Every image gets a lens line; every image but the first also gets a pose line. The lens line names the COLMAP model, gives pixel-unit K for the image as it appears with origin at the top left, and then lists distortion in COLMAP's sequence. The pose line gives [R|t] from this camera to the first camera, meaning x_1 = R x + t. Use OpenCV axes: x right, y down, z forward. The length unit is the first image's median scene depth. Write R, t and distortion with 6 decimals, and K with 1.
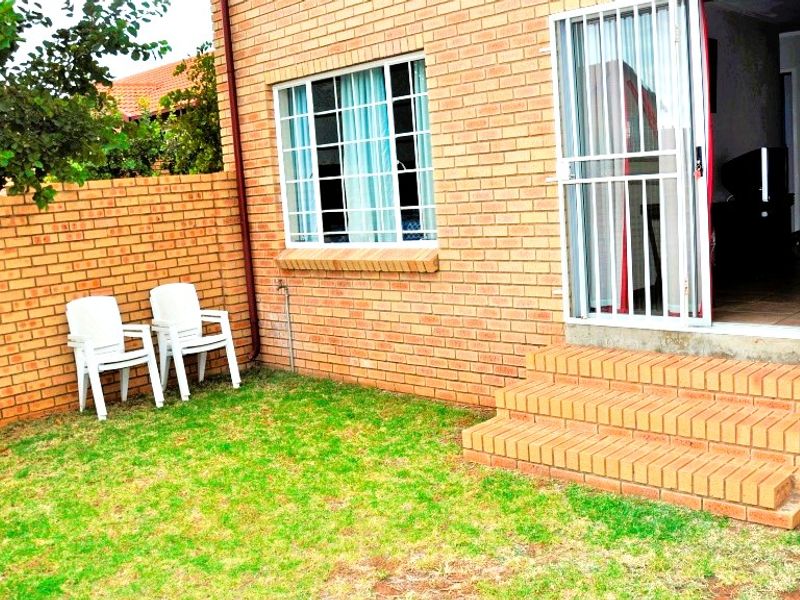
lens RADIAL K [[769.0, 0, 400.0], [0, 769.0, 300.0], [0, 0, 1]] dist [-0.096769, -0.000903]
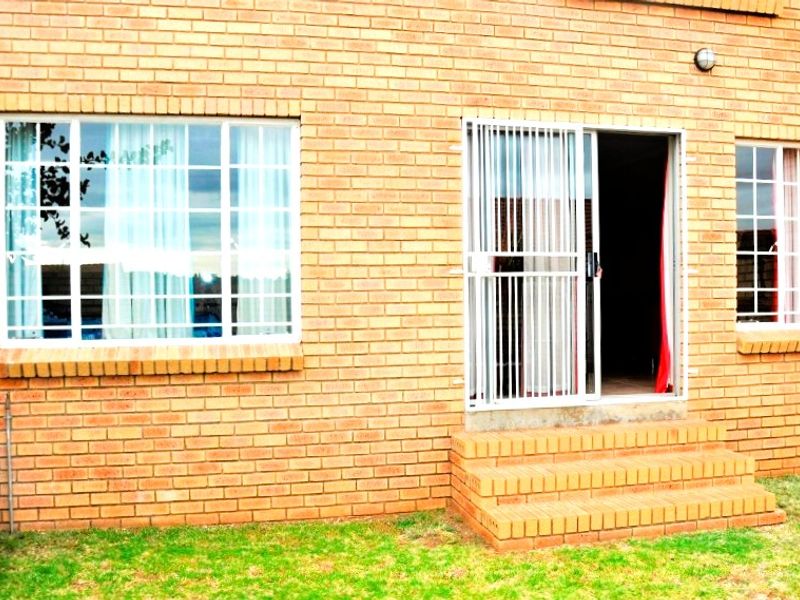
lens RADIAL K [[851.1, 0, 400.0], [0, 851.1, 300.0], [0, 0, 1]] dist [-0.160854, 0.155828]
pose [[0.583498, 0.037616, 0.811243, -0.738239], [0.080440, 0.991337, -0.103825, -0.006878], [-0.808121, 0.125838, 0.575417, 0.388097]]
